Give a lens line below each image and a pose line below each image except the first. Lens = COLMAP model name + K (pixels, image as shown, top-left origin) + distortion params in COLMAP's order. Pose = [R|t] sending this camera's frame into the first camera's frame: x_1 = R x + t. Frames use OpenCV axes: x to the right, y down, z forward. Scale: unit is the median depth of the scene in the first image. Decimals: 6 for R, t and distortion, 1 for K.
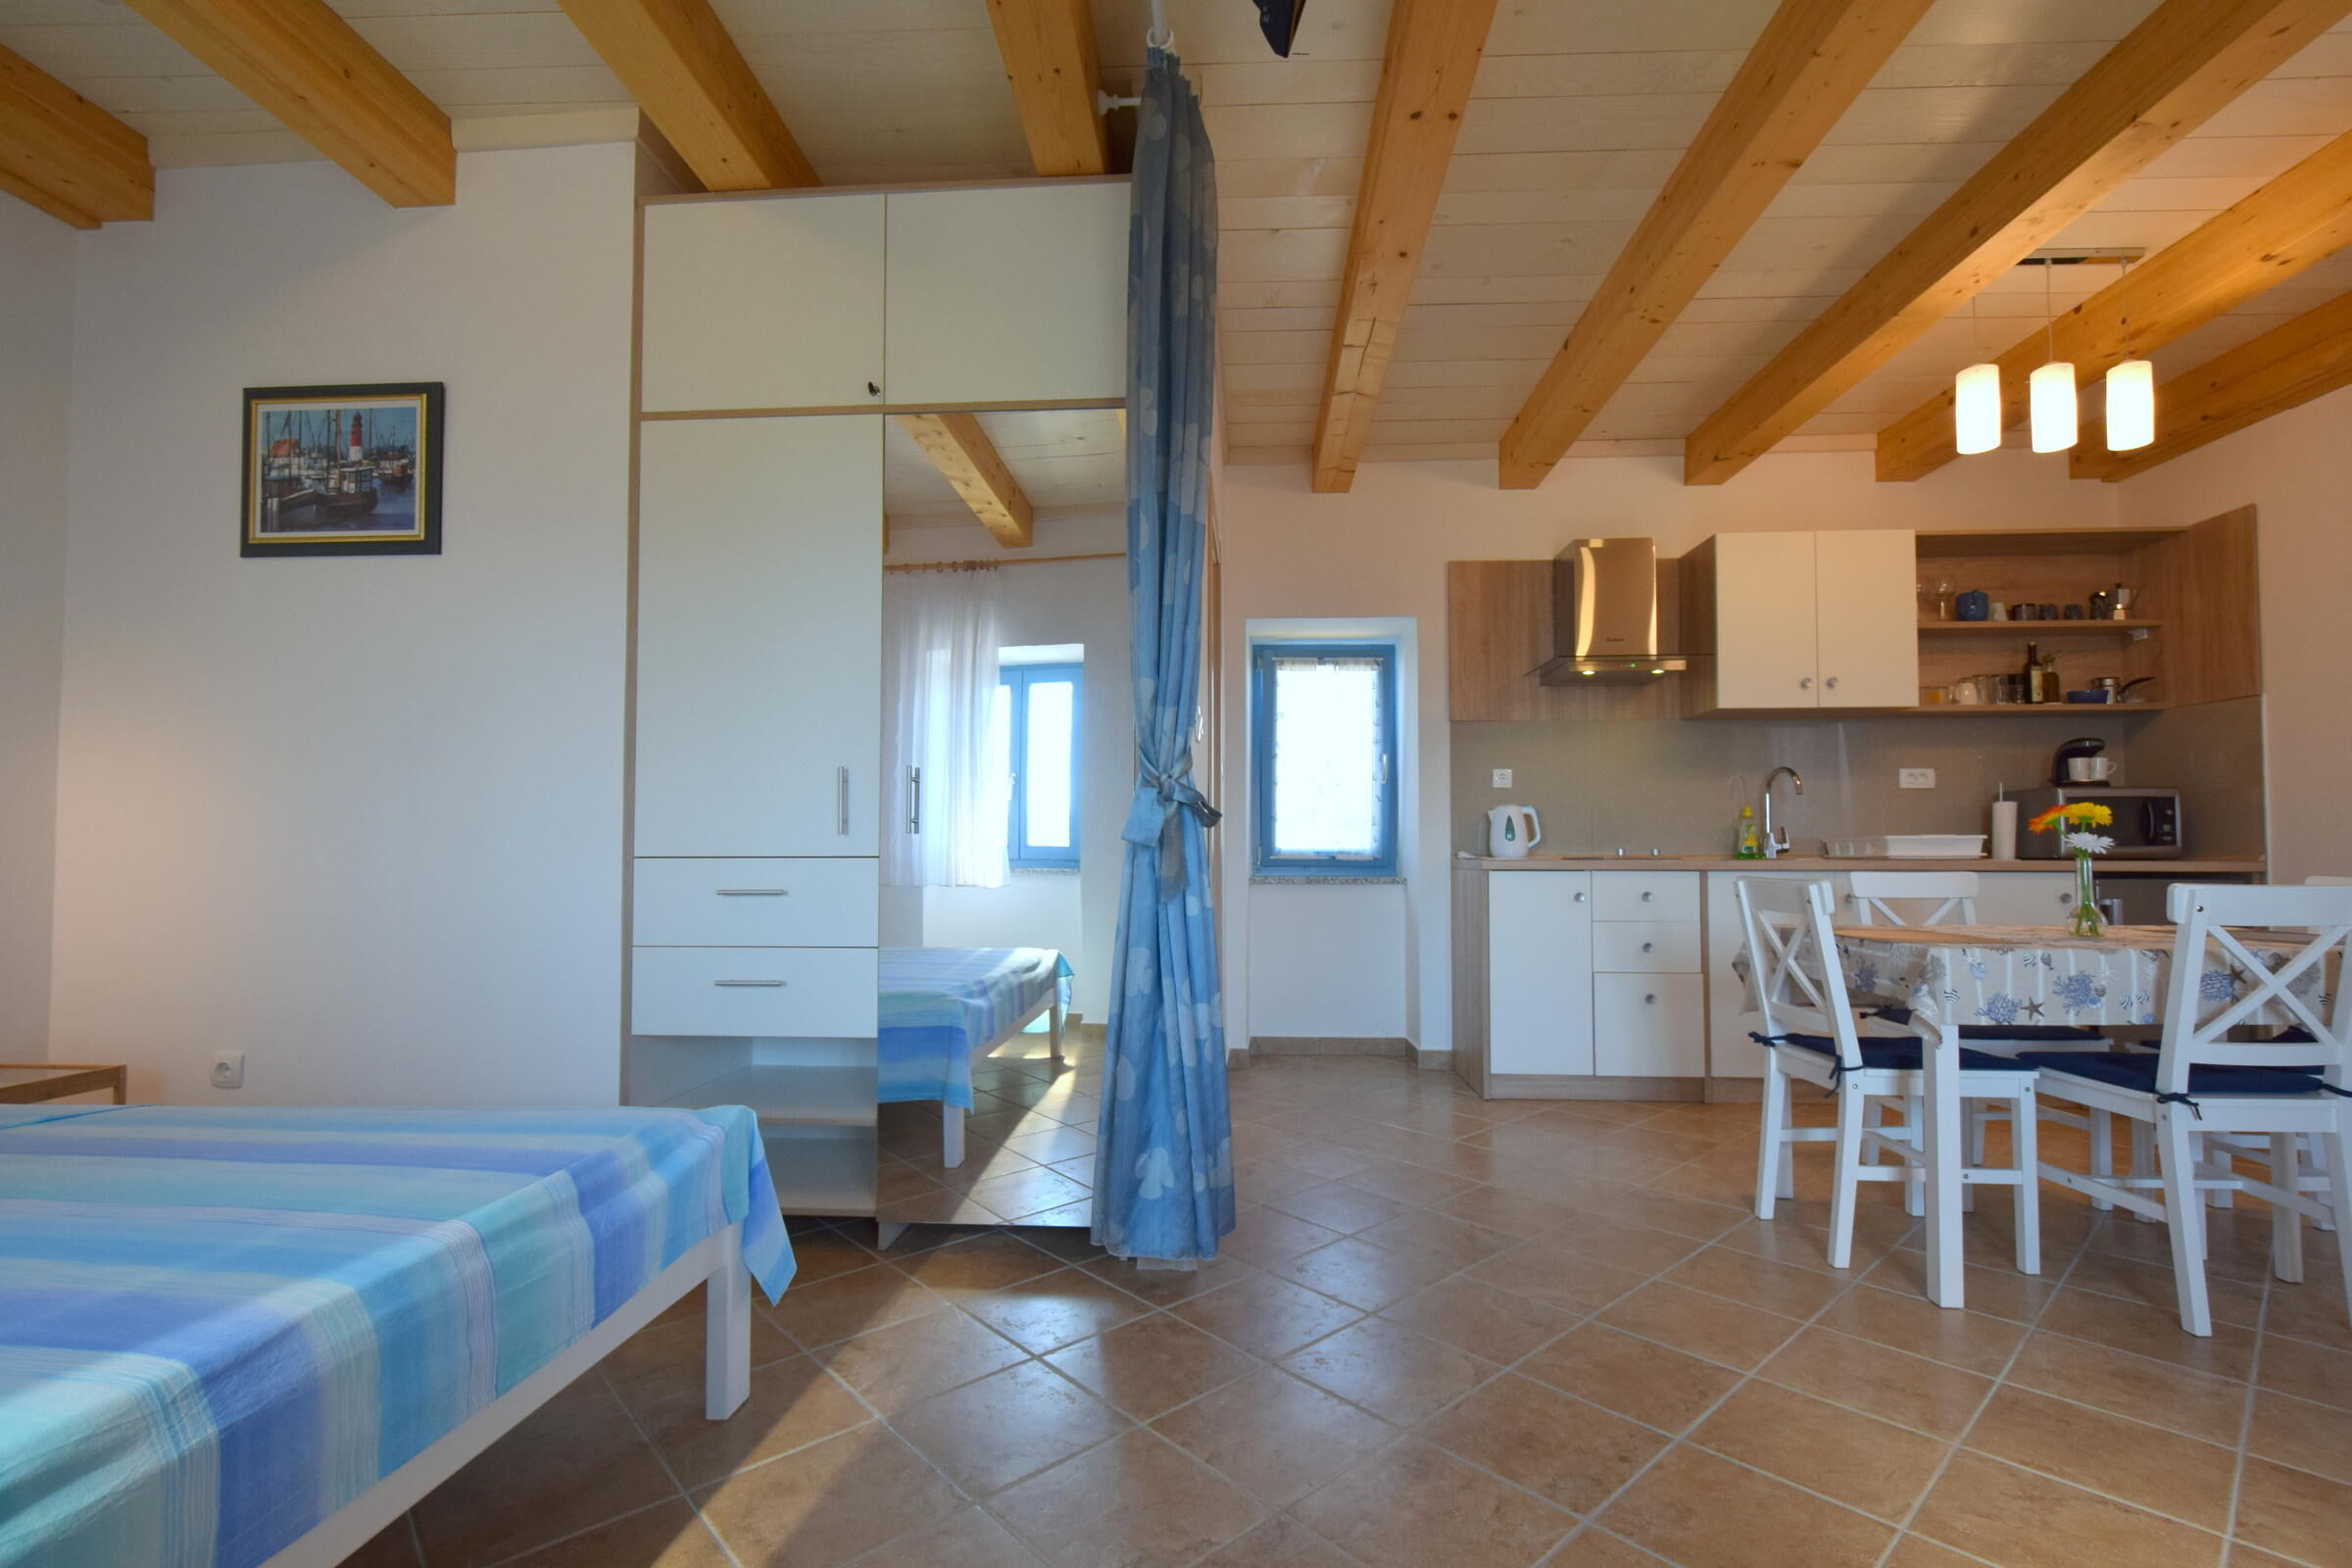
lens RADIAL K [[1037.8, 0, 1188.5], [0, 1037.8, 817.6], [0, 0, 1]] dist [0.011785, -0.009683]
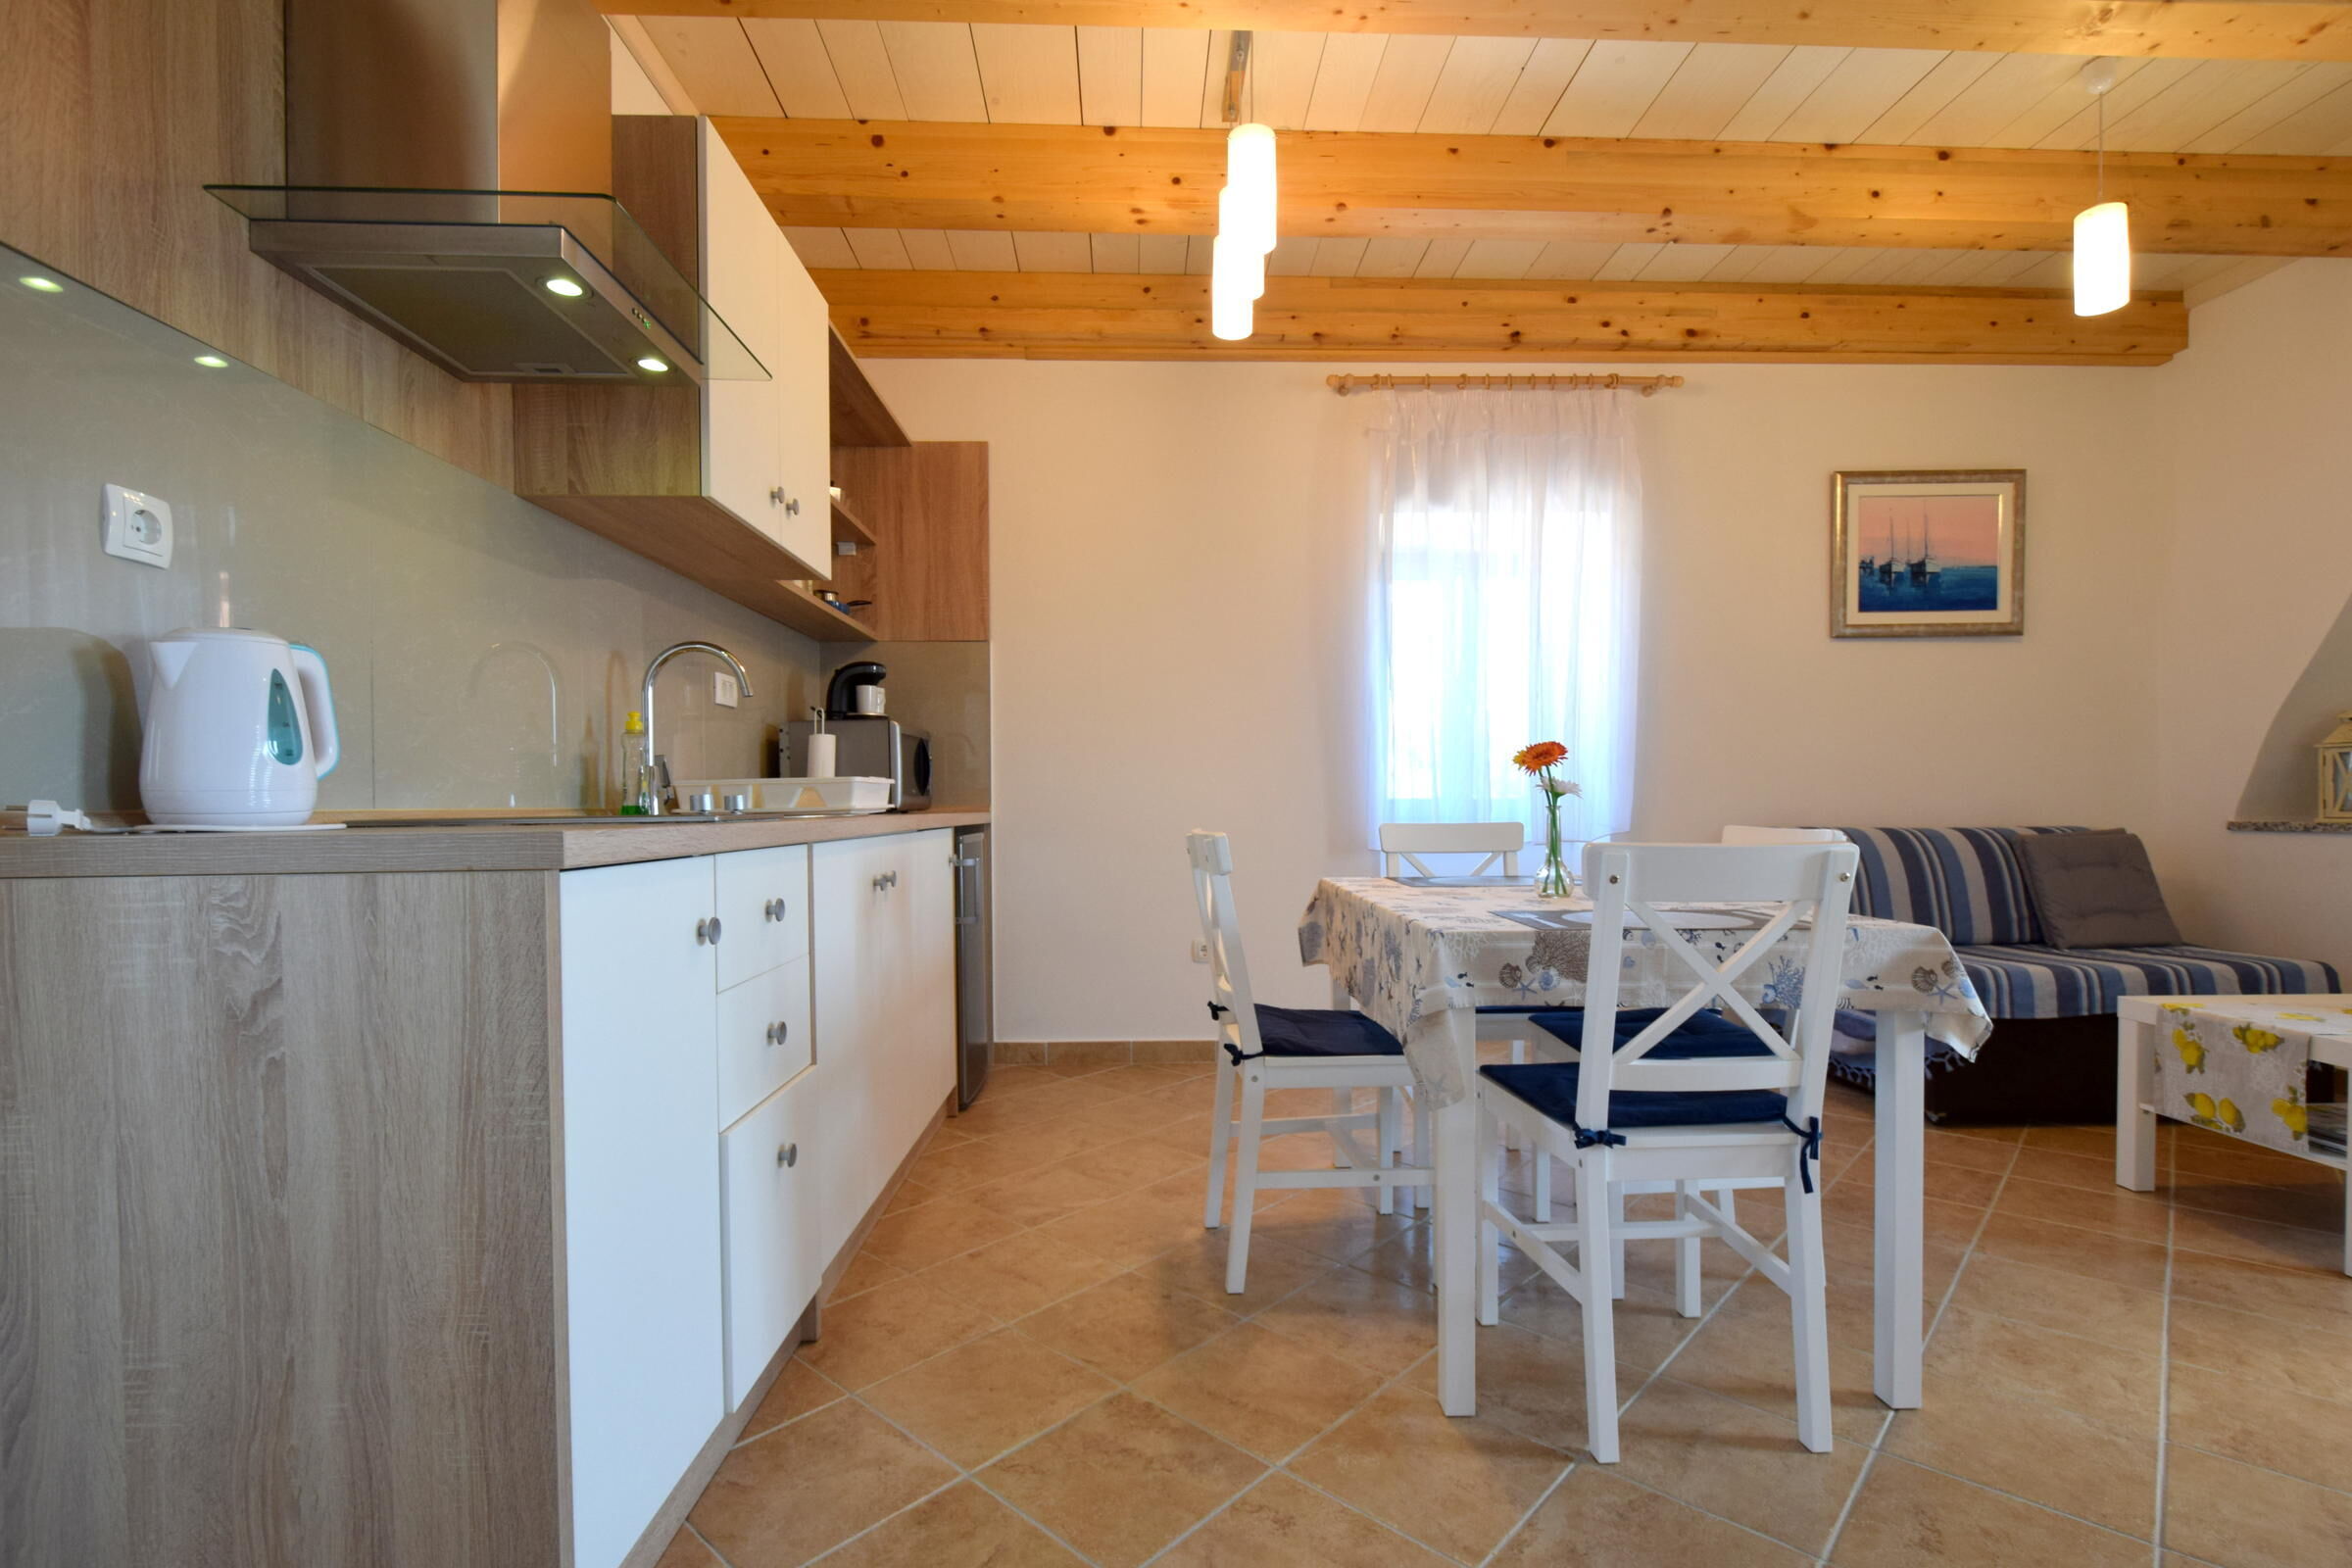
lens RADIAL K [[1079.2, 0, 1192.1], [0, 1079.2, 823.7], [0, 0, 1]] dist [0.009762, -0.008679]
pose [[-0.091730, -0.019159, 0.995600, -0.000207], [-0.027891, 0.999472, 0.016664, 0.045708], [-0.995393, -0.026239, -0.092216, 1.334366]]
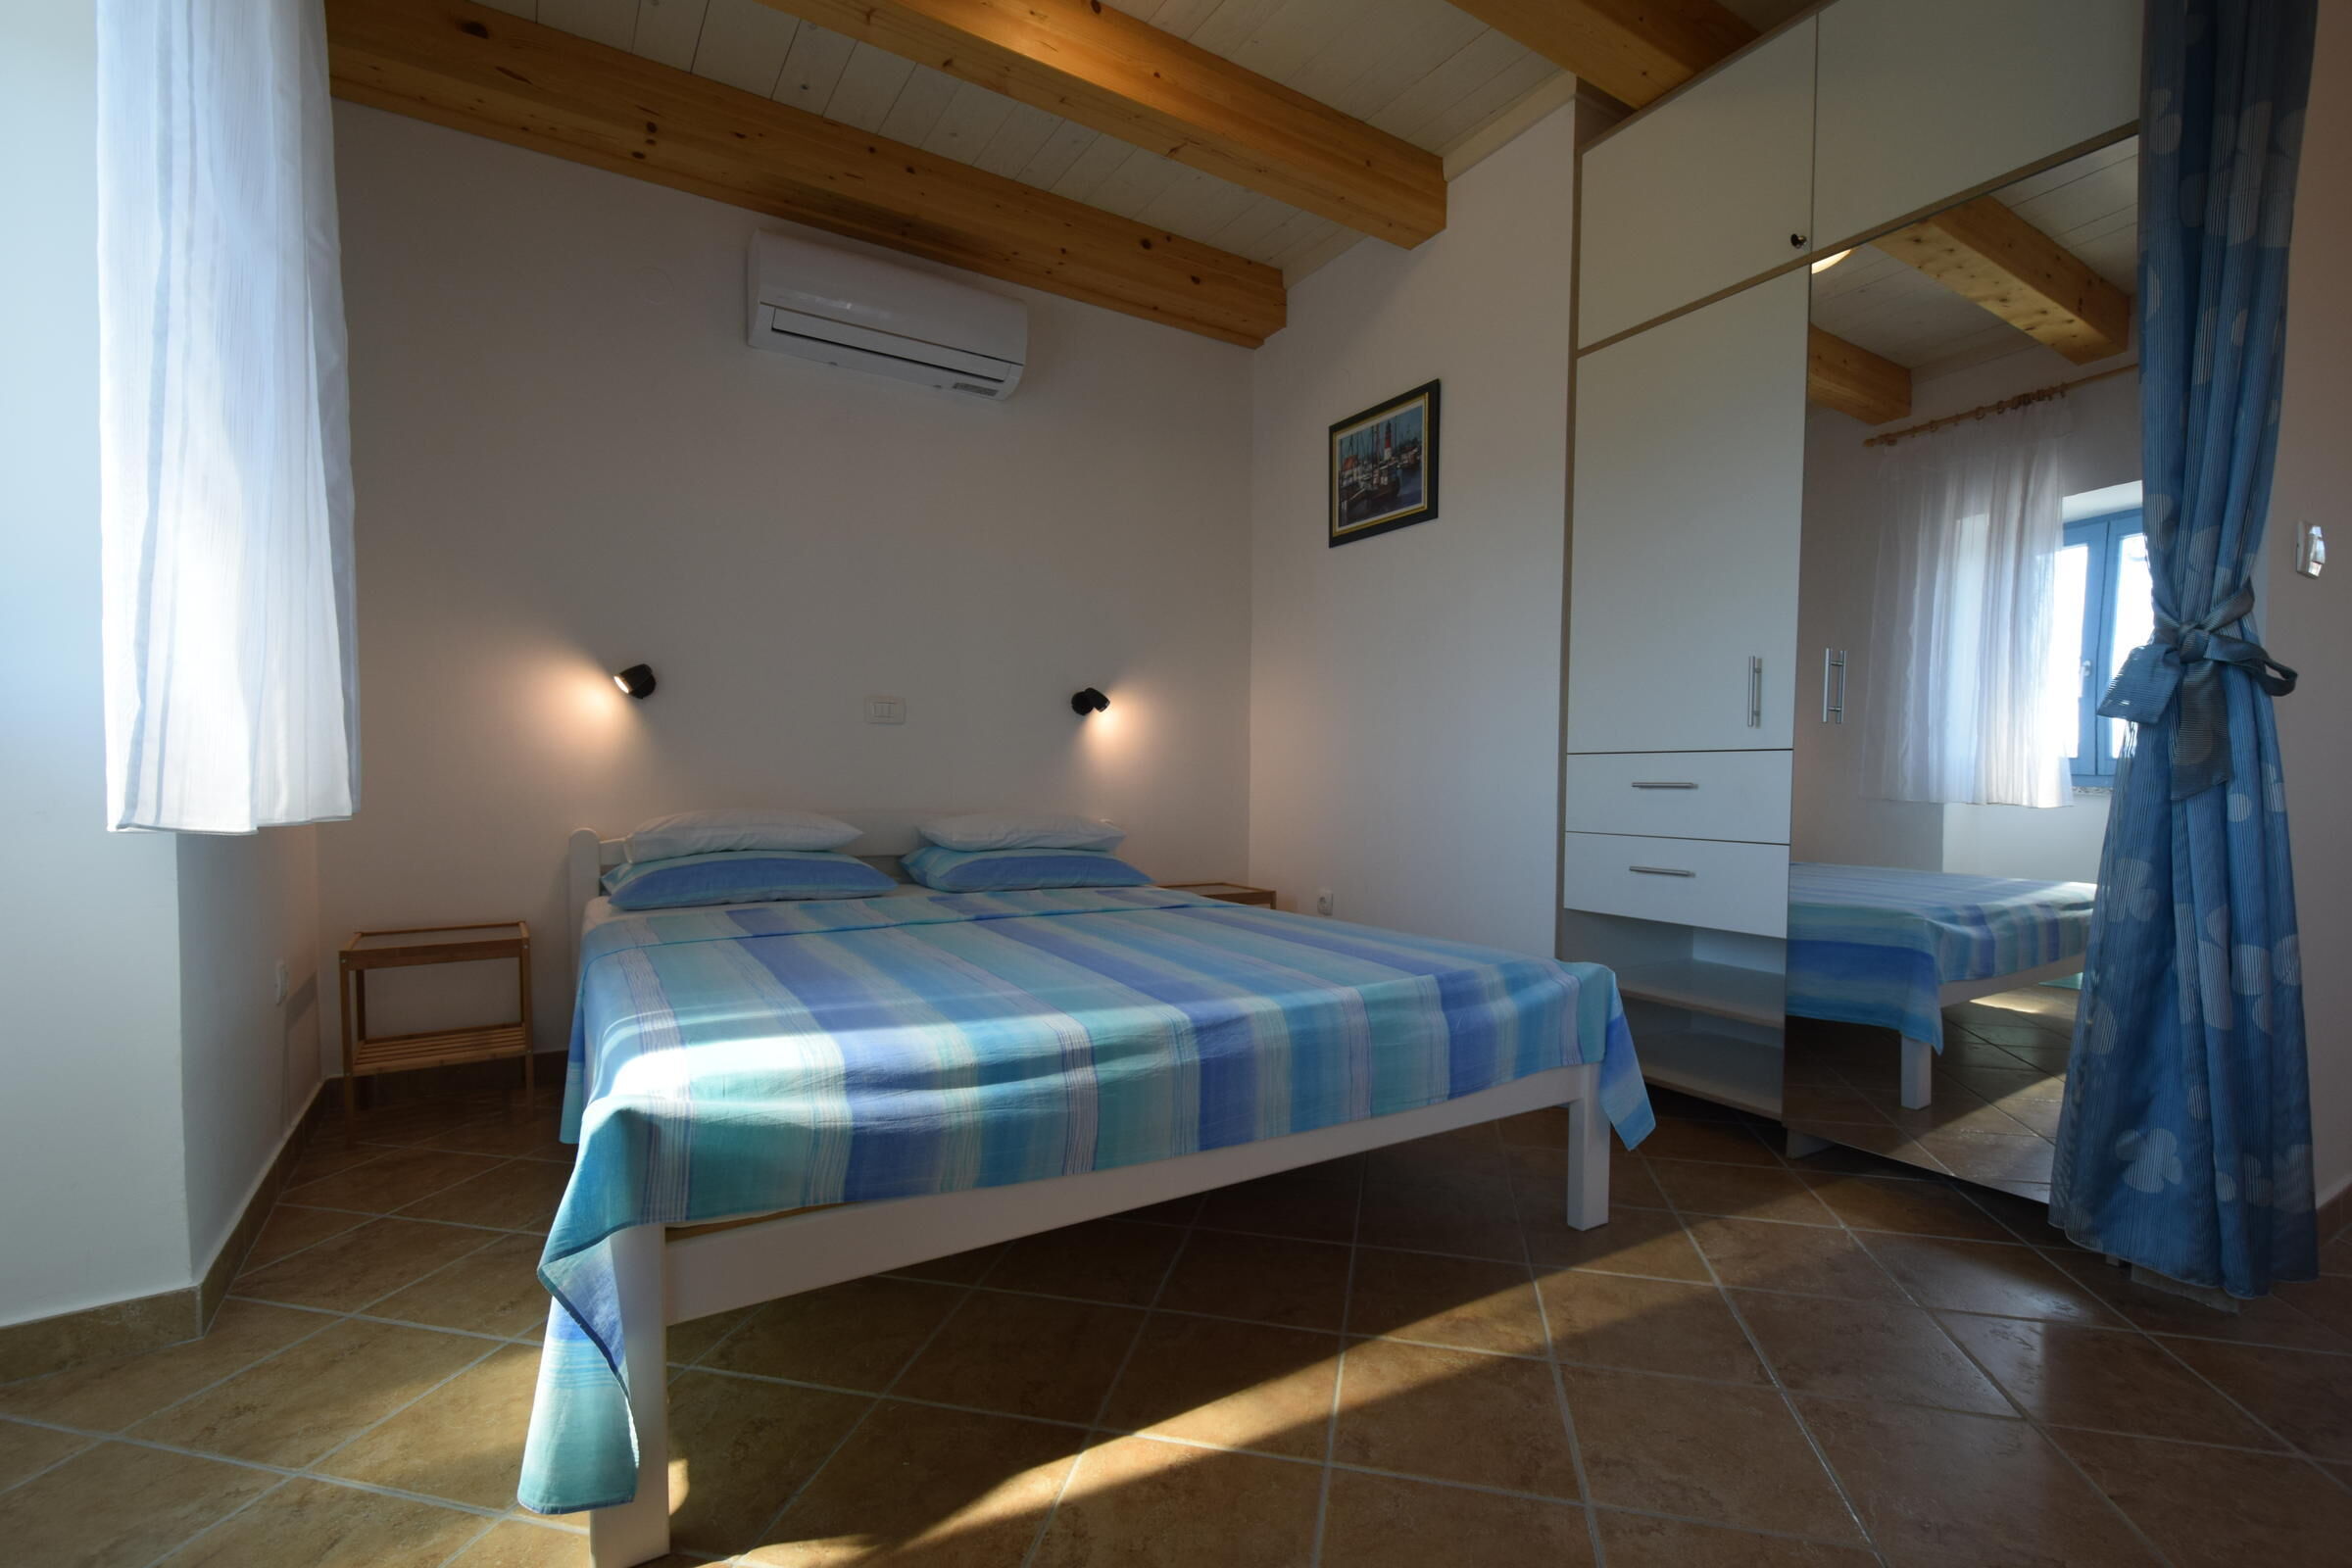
lens RADIAL K [[1021.2, 0, 1177.7], [0, 1021.2, 817.3], [0, 0, 1]] dist [0.001822, -0.004186]
pose [[0.573534, 0.038611, -0.818271, 0.133793], [0.019845, 0.997941, 0.060998, 0.029563], [0.818941, -0.051223, 0.571587, 0.008988]]
